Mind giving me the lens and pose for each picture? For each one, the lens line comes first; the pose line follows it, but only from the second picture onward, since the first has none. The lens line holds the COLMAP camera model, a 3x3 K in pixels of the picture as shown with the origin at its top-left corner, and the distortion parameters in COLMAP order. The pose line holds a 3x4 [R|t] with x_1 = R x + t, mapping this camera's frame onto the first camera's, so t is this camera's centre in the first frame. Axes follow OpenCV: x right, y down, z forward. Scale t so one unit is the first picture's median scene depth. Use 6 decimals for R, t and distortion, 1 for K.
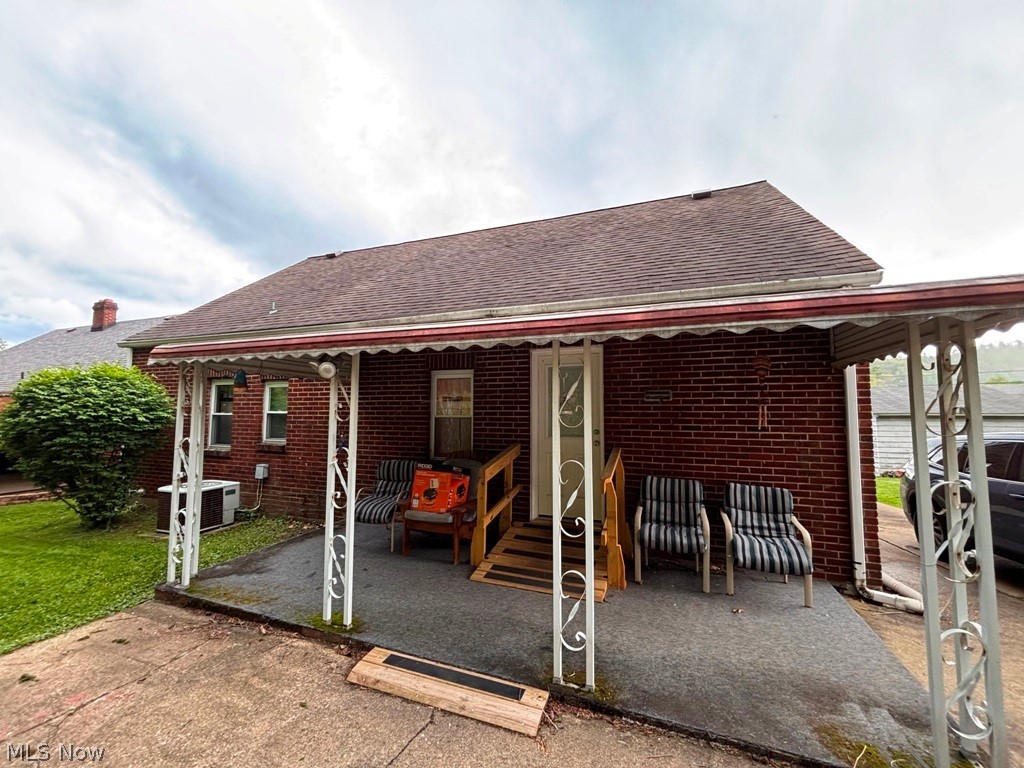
lens RADIAL K [[412.2, 0, 509.2], [0, 412.2, 388.8], [0, 0, 1]] dist [-0.000721, 0.000321]
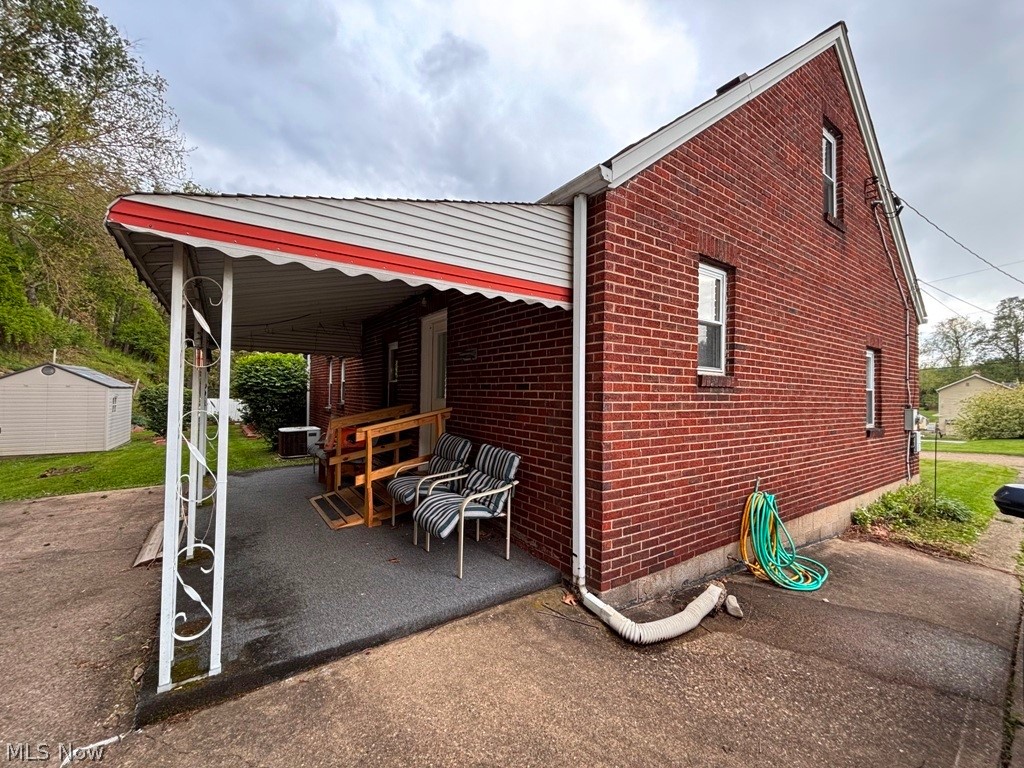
lens RADIAL K [[412.2, 0, 507.8], [0, 412.2, 381.5], [0, 0, 1]] dist [-0.000721, 0.000321]
pose [[0.827936, -0.007387, -0.560774, 1.078367], [0.024386, 0.999442, 0.022839, 0.066378], [0.560292, -0.032584, 0.827654, 0.263004]]
